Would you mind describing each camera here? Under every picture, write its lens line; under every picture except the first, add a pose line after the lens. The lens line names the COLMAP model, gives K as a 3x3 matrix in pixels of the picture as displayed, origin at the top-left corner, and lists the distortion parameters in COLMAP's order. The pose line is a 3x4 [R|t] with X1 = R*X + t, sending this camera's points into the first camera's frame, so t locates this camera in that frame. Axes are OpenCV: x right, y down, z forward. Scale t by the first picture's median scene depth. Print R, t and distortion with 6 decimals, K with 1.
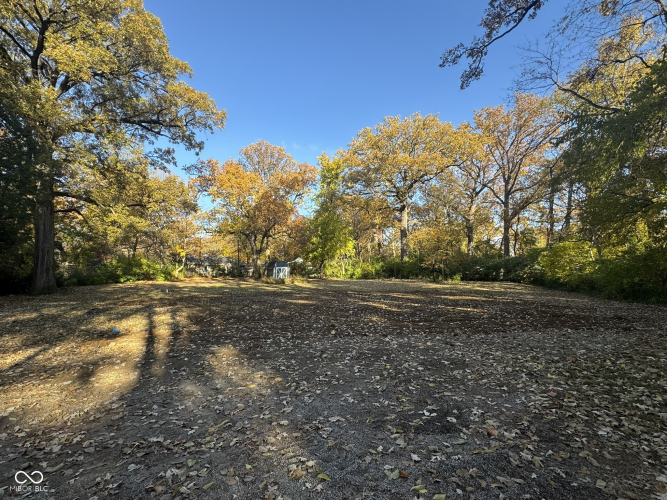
lens RADIAL K [[294.8, 0, 332.5], [0, 294.8, 249.5], [0, 0, 1]] dist [0.000160, 0.000135]
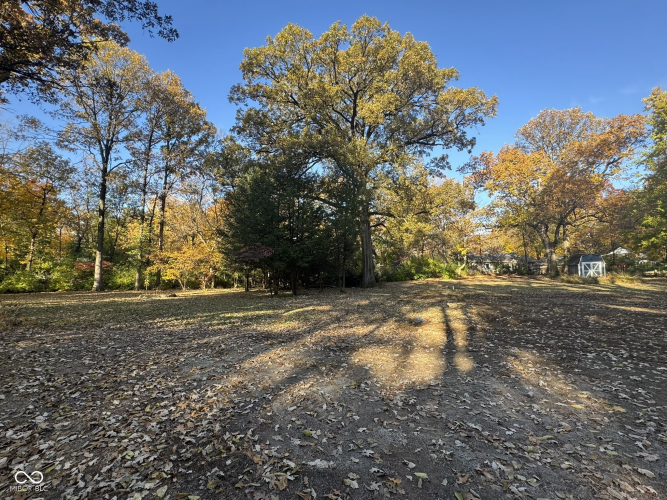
lens RADIAL K [[294.8, 0, 333.3], [0, 294.8, 249.3], [0, 0, 1]] dist [0.000160, 0.000135]
pose [[0.633074, -0.067843, -0.771113, -0.005185], [0.072387, 0.996975, -0.028286, 0.000287], [0.770699, -0.037911, 0.636070, -0.003589]]
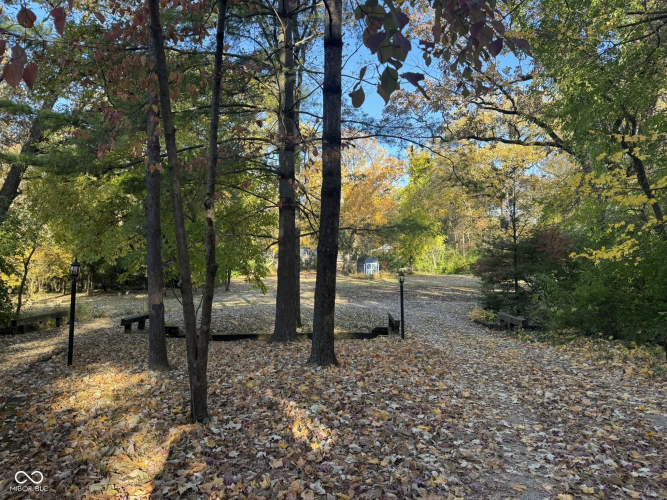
lens RADIAL K [[469.8, 0, 327.5], [0, 469.8, 256.1], [0, 0, 1]] dist [0.042948, -0.051295]
pose [[0.974281, -0.004169, -0.225297, 0.080985], [0.021162, 0.997103, 0.073063, -0.140432], [0.224339, -0.075952, 0.971547, -1.015304]]
